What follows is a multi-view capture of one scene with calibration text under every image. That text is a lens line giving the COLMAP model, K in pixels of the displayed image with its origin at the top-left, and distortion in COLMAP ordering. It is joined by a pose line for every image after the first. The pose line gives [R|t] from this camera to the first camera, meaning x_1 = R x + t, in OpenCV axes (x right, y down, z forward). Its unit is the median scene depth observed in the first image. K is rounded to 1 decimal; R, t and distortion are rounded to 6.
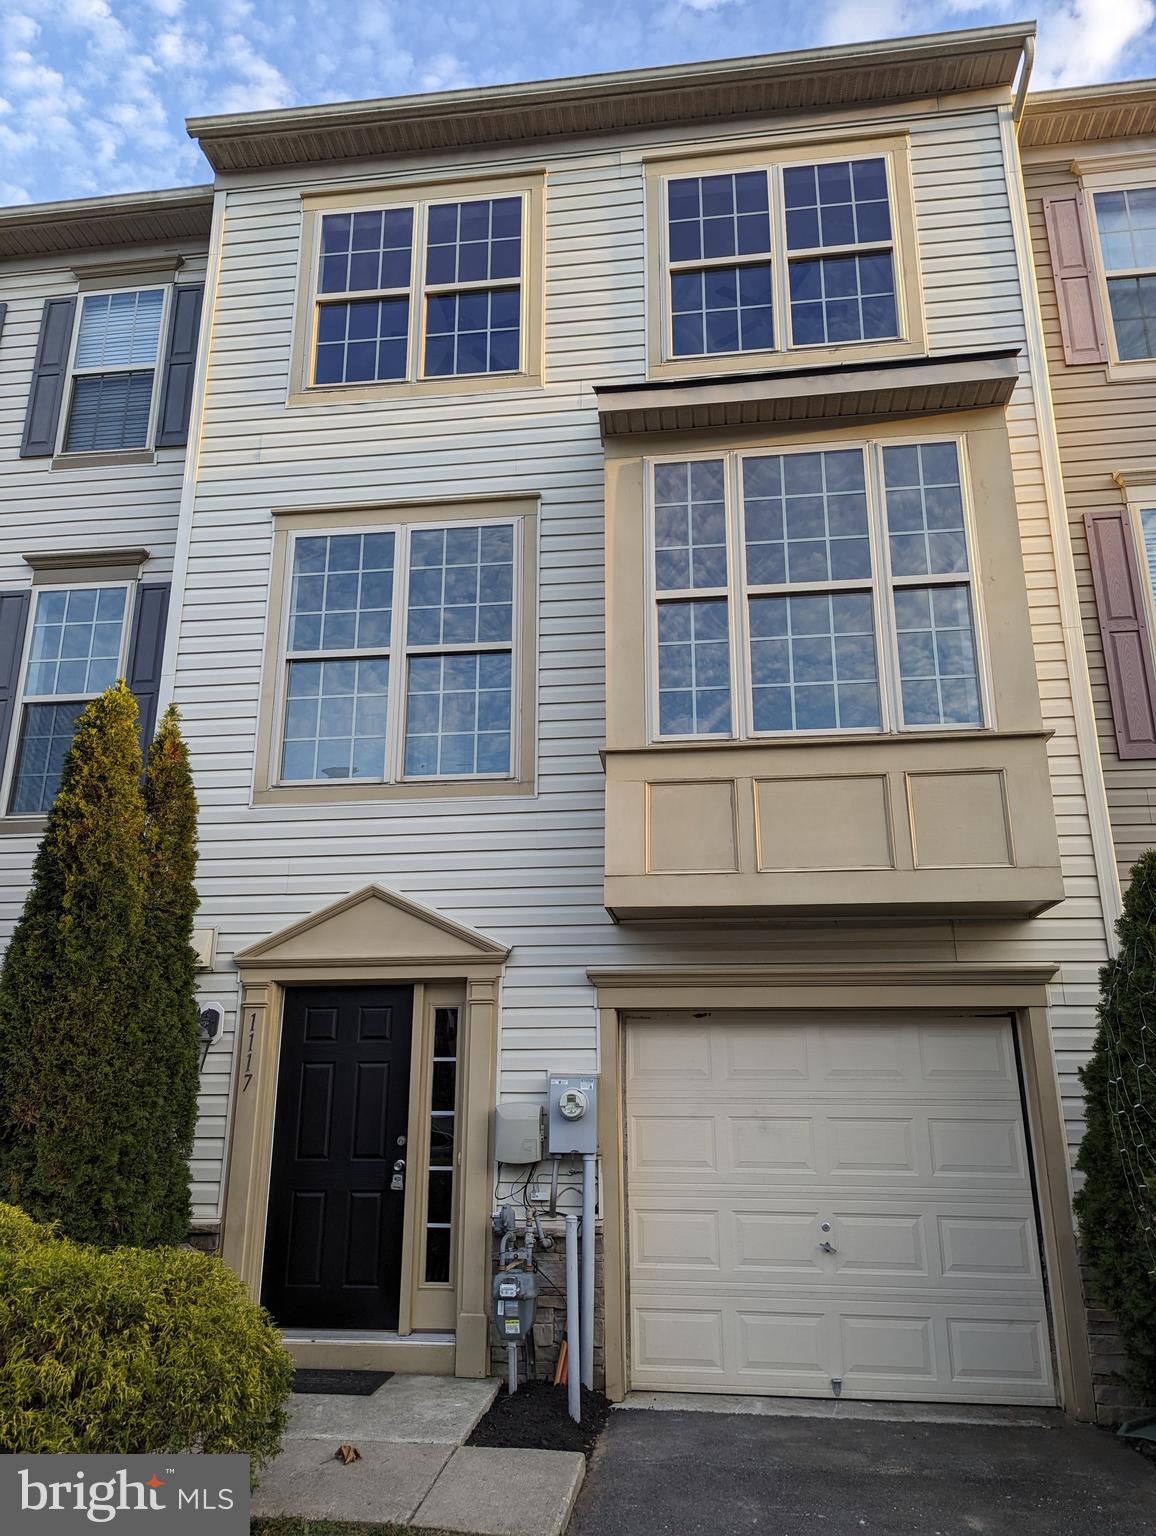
lens RADIAL K [[1079.2, 0, 571.0], [0, 1079.2, 771.2], [0, 0, 1]] dist [0.059561, -0.048540]
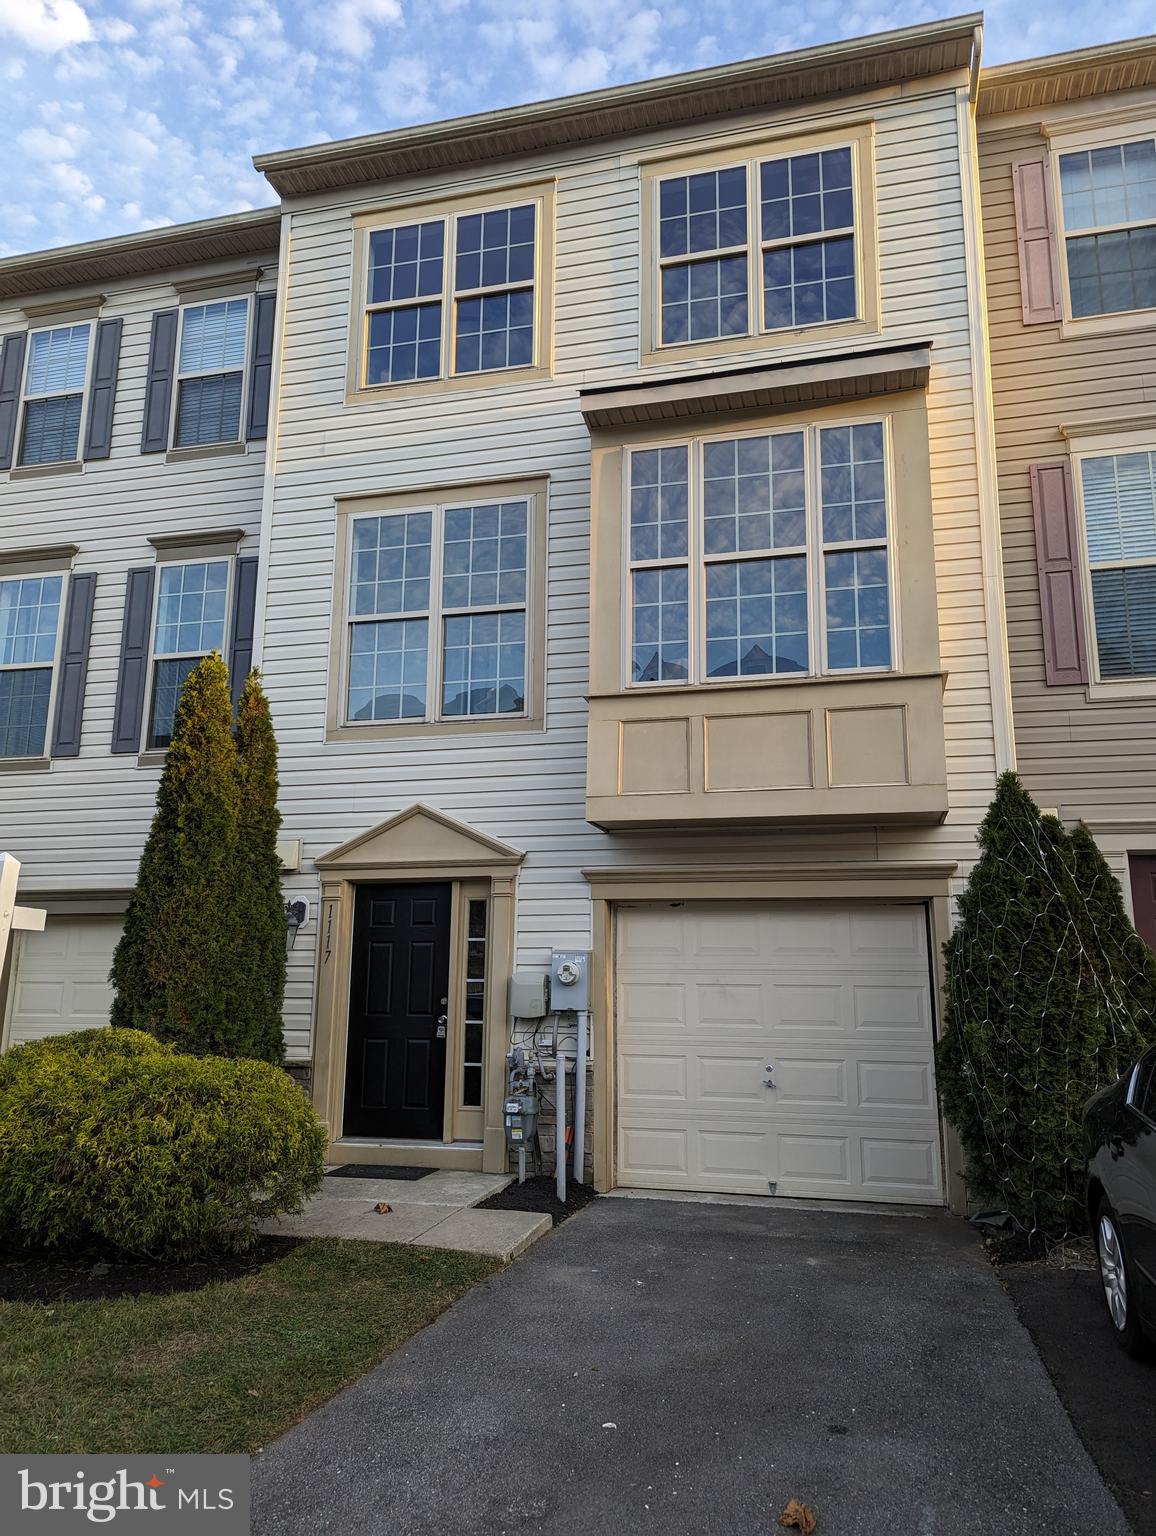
lens RADIAL K [[1079.2, 0, 588.0], [0, 1079.2, 759.2], [0, 0, 1]] dist [0.059561, -0.048540]
pose [[0.992621, -0.019339, -0.119705, 0.167350], [0.029379, 0.996143, 0.082686, -0.046029], [0.117644, -0.085592, 0.989360, -0.220417]]
